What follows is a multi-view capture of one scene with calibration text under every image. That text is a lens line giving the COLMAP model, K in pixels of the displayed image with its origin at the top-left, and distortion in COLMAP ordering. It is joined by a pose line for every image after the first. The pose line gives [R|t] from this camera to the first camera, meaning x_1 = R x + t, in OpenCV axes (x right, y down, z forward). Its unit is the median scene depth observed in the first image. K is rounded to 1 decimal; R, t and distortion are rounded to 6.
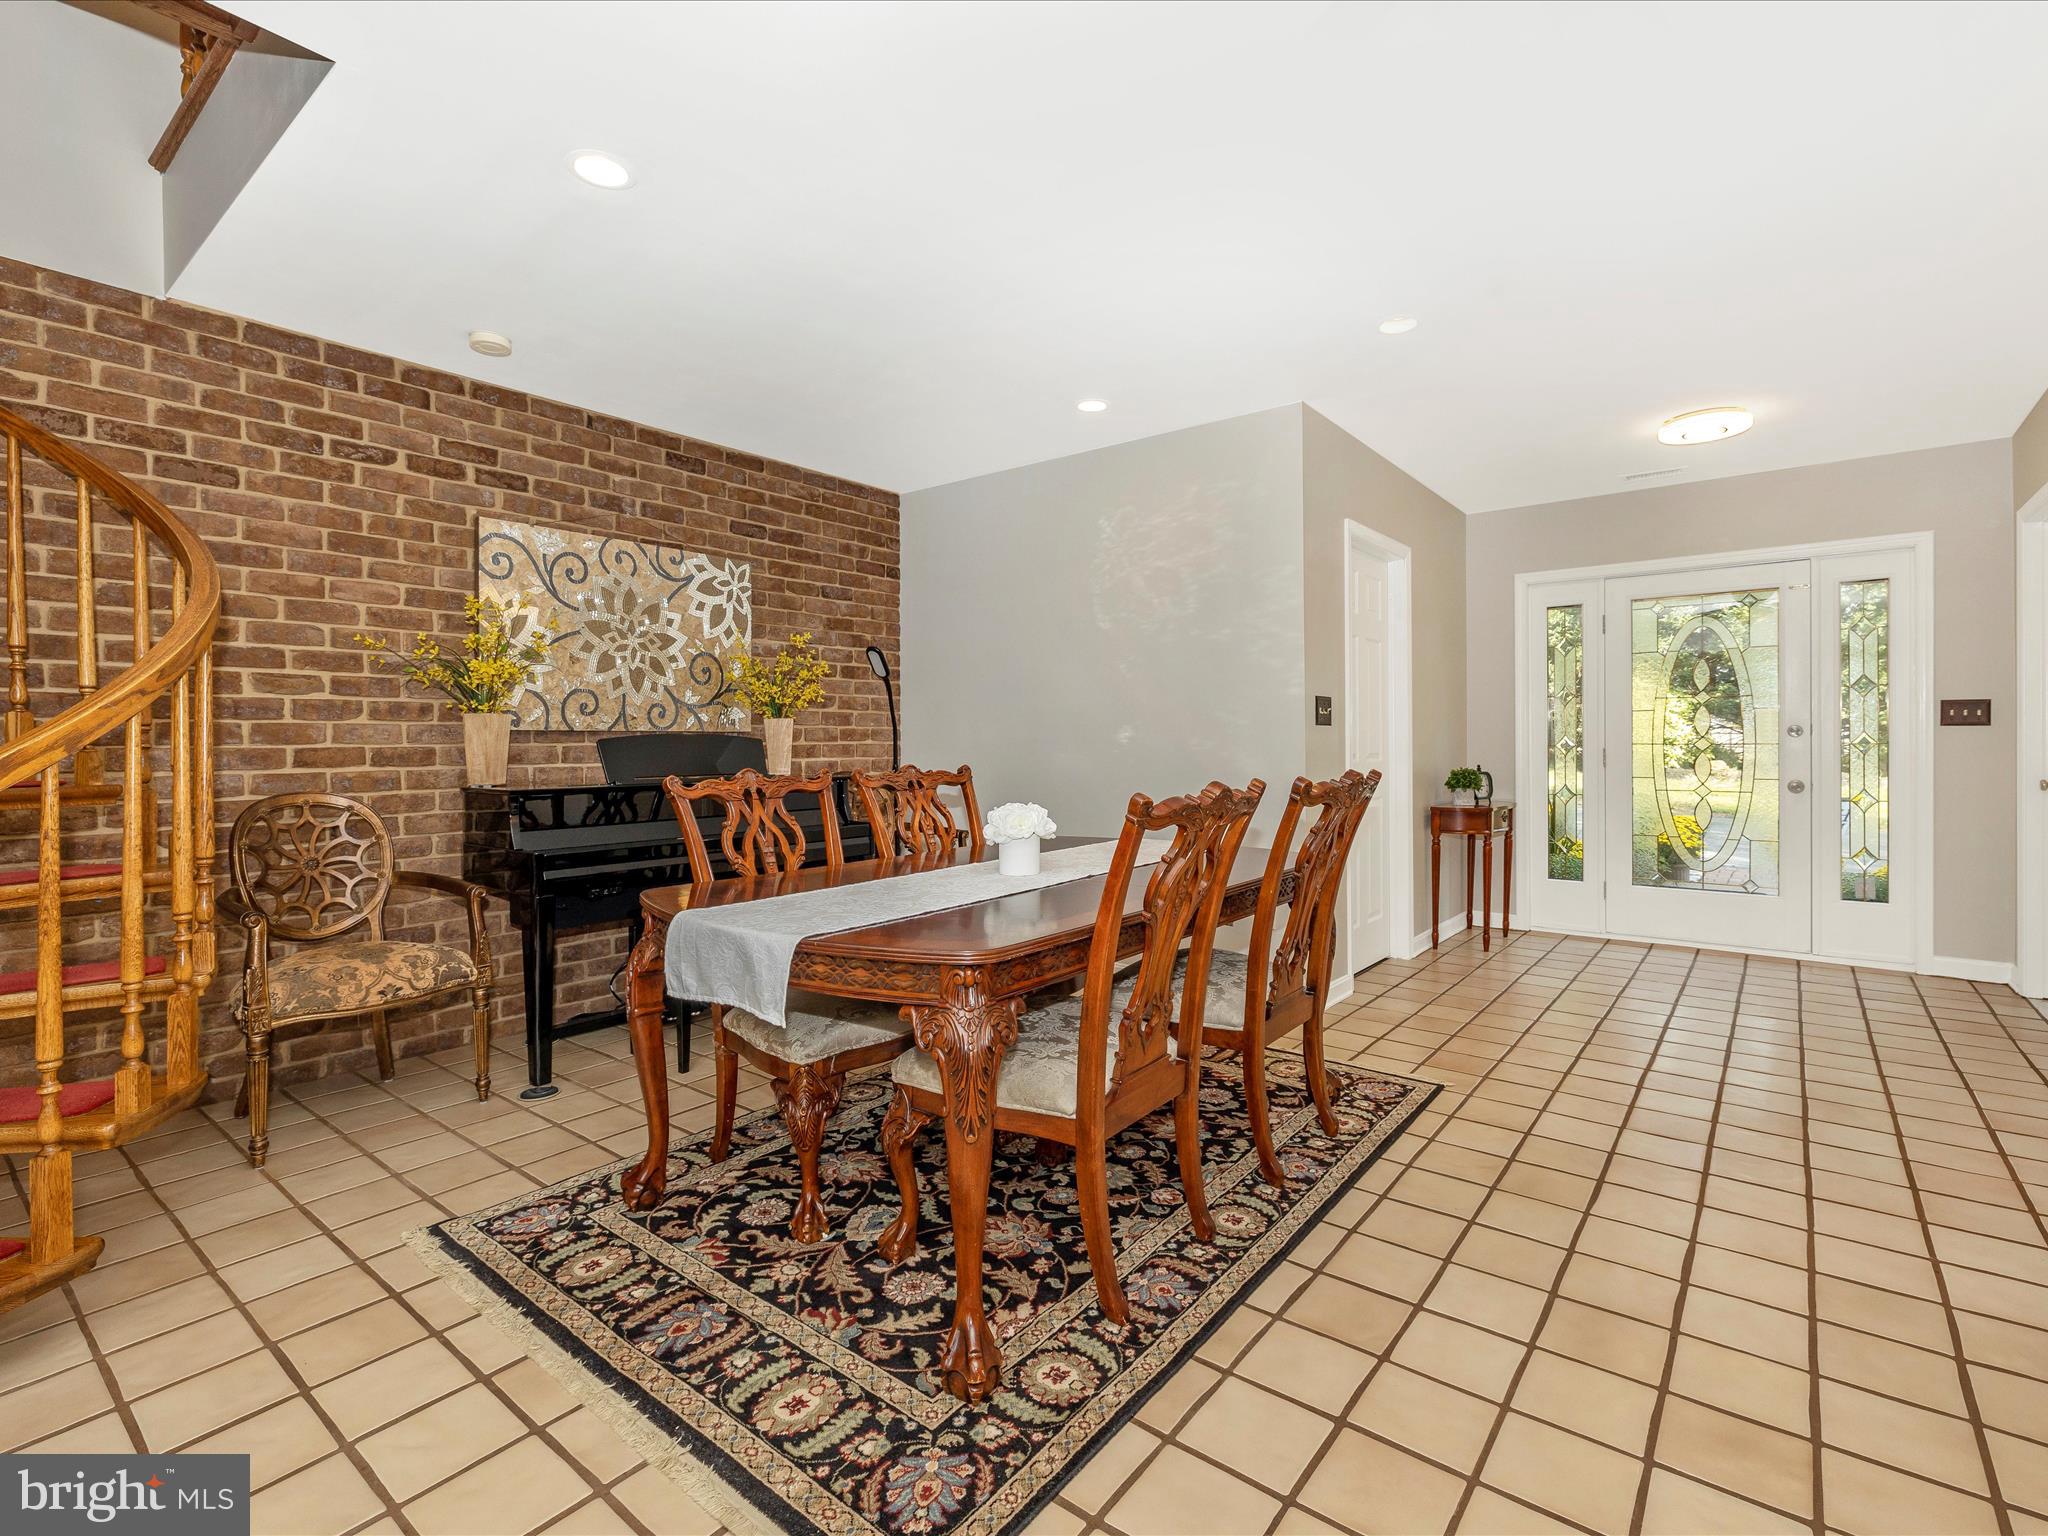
lens RADIAL K [[954.2, 0, 1029.8], [0, 954.2, 760.5], [0, 0, 1]] dist [0.000573, -0.000405]
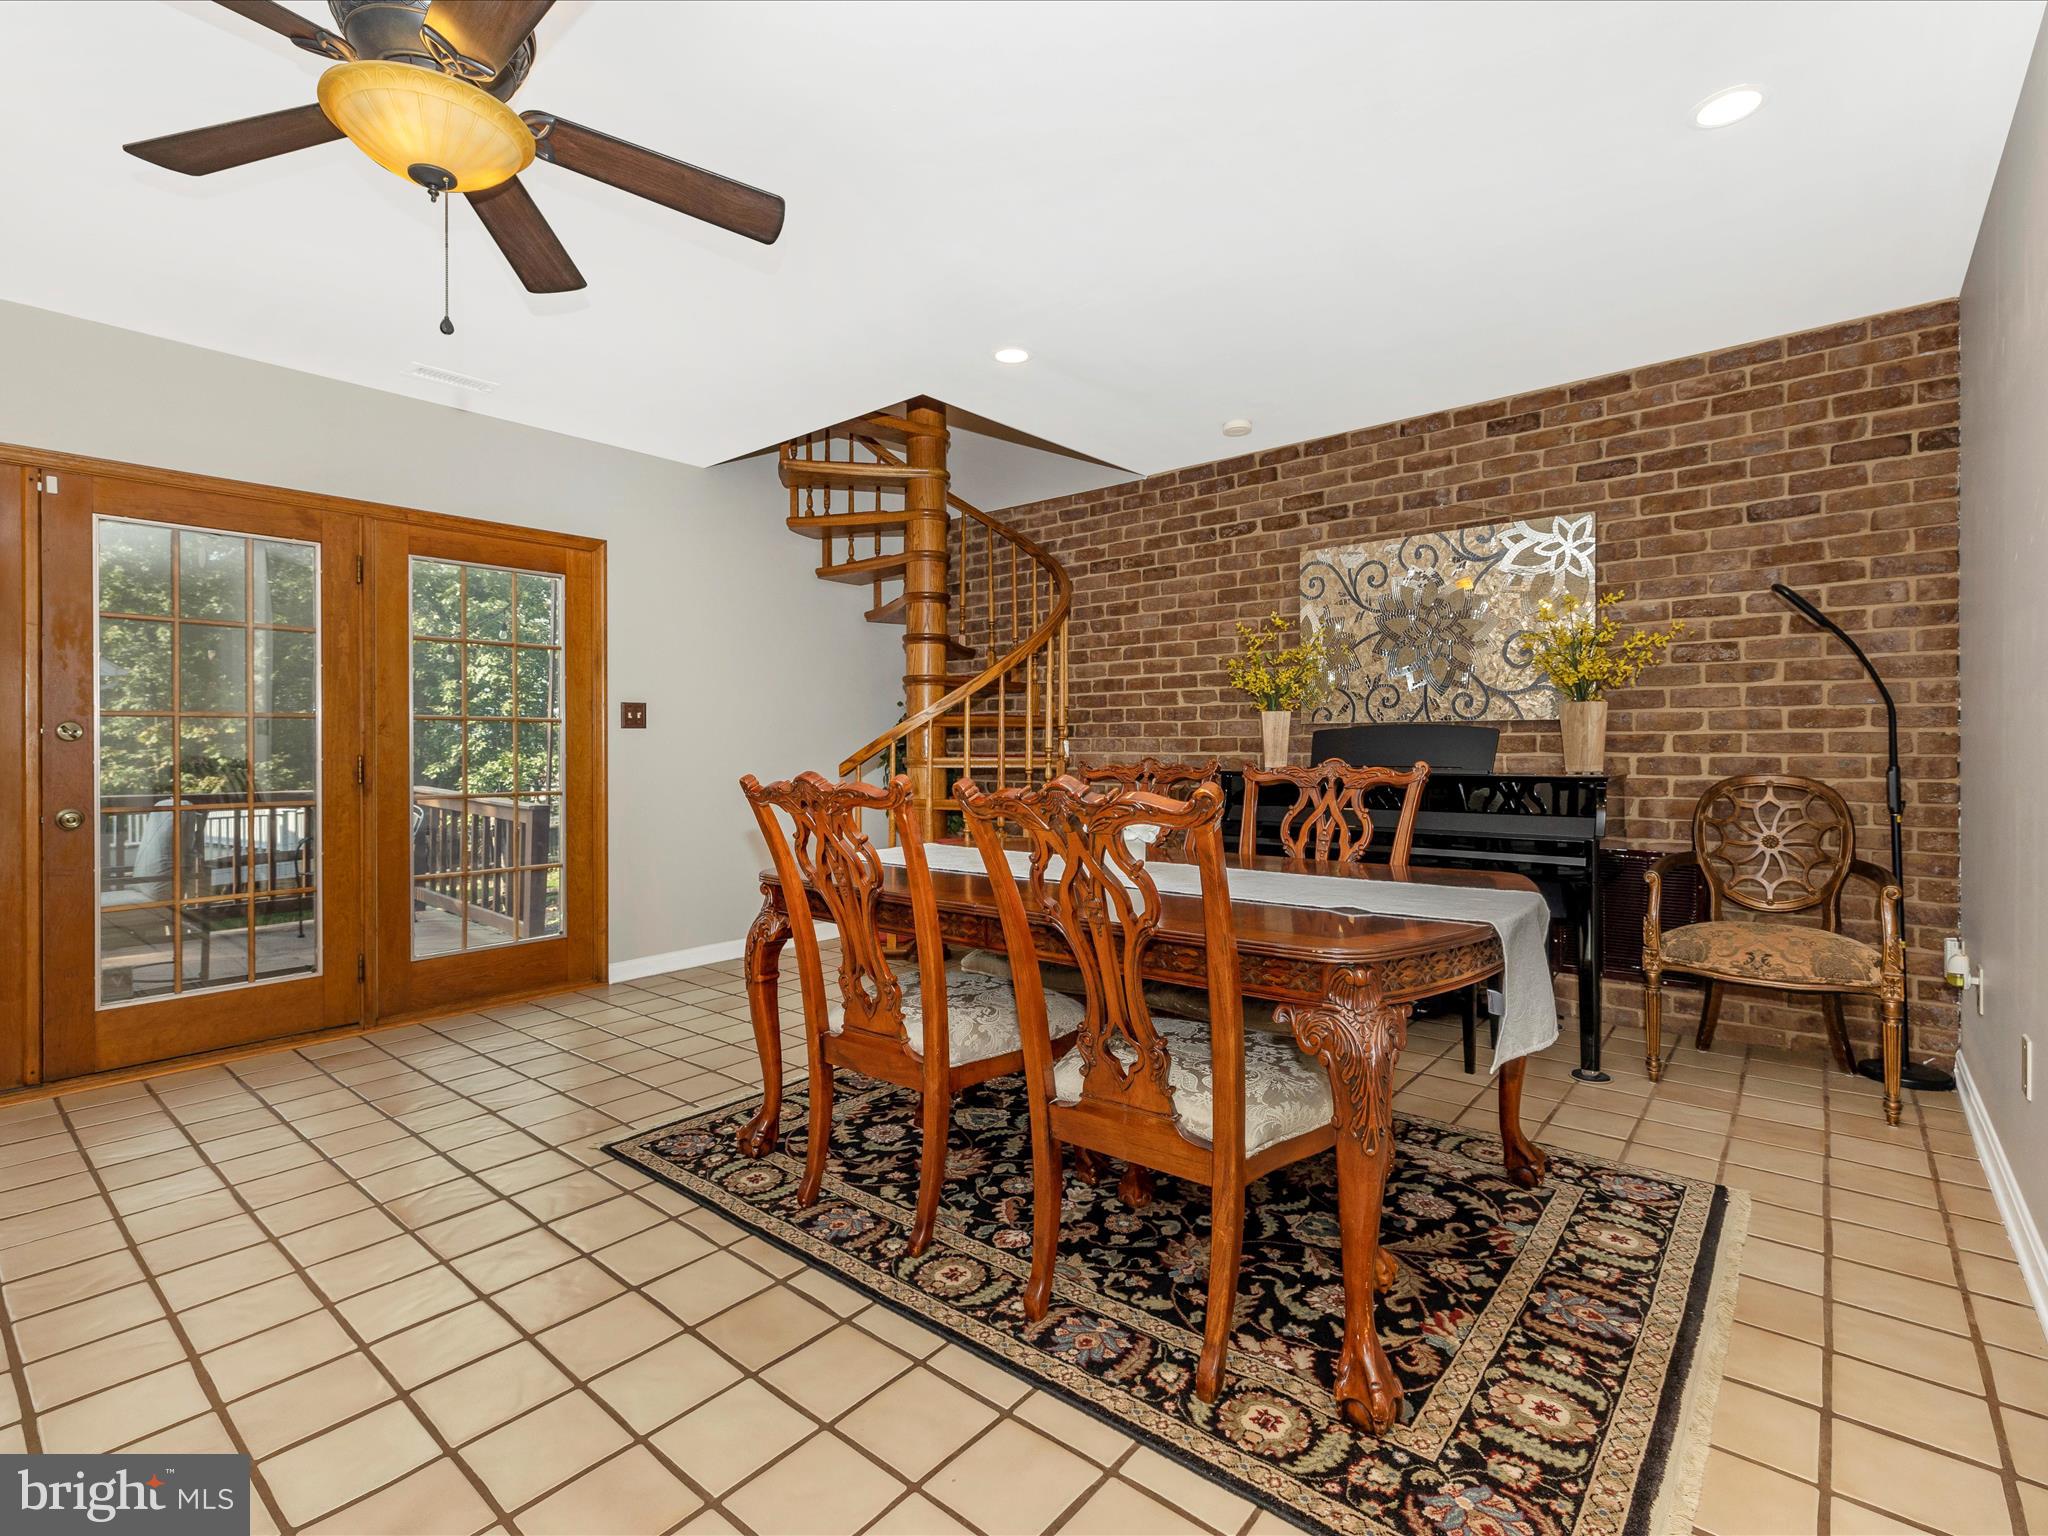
lens RADIAL K [[954.2, 0, 1033.0], [0, 954.2, 760.7], [0, 0, 1]] dist [0.000573, -0.000405]
pose [[-0.017465, 0.023928, -0.999561, 0.707828], [-0.013529, 0.999616, 0.024166, -0.010078], [0.999756, 0.013945, -0.017134, 0.707373]]
